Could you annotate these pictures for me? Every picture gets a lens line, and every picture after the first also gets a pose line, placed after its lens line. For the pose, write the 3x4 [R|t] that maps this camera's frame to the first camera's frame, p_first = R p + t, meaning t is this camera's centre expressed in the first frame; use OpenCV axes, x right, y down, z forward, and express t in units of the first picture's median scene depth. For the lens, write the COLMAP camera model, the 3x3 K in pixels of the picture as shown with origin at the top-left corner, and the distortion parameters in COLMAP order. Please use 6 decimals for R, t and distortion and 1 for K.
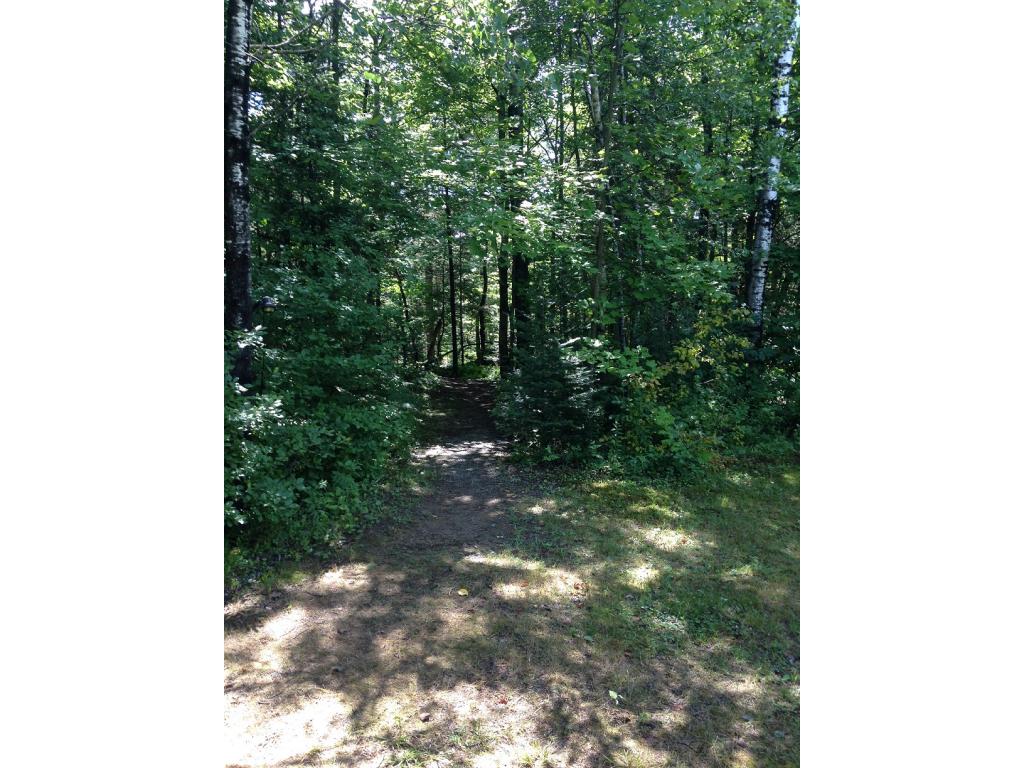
lens RADIAL K [[984.3, 0, 512.3], [0, 984.3, 383.2], [0, 0, 1]] dist [-0.009748, 0.000000]
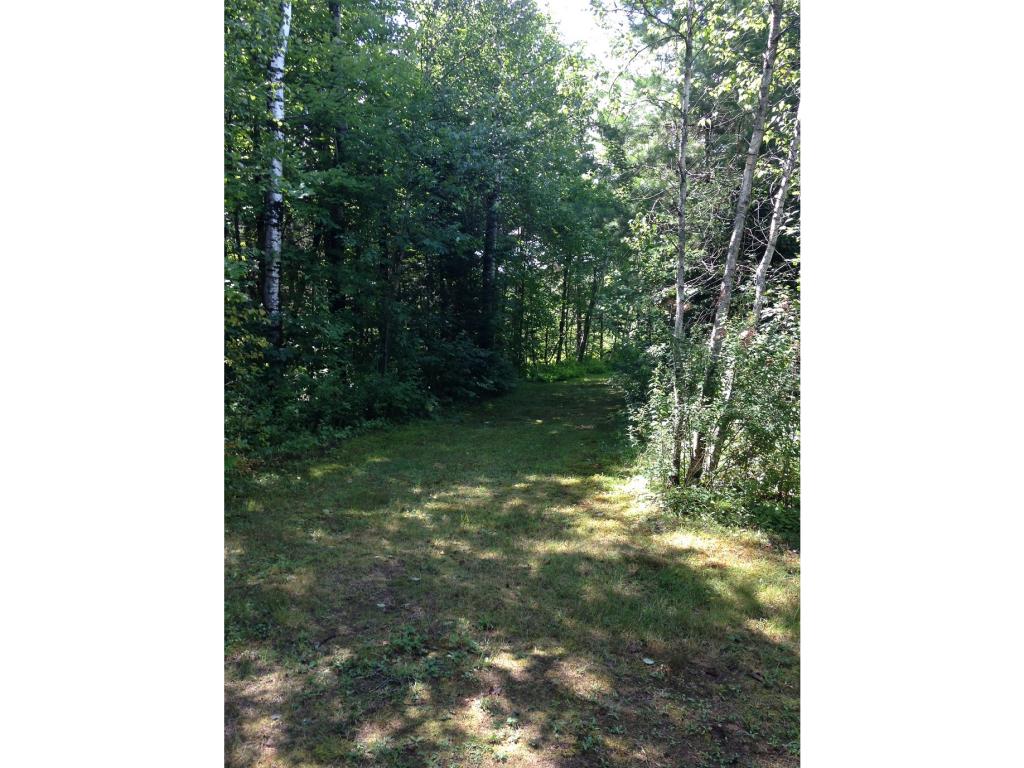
lens RADIAL K [[984.3, 0, 512.3], [0, 984.3, 384.8], [0, 0, 1]] dist [-0.009748, 0.000000]
pose [[0.556574, -0.054817, 0.828988, -0.451606], [0.053449, 0.998116, 0.030115, -0.015134], [-0.829077, 0.027547, 0.558456, 0.236759]]
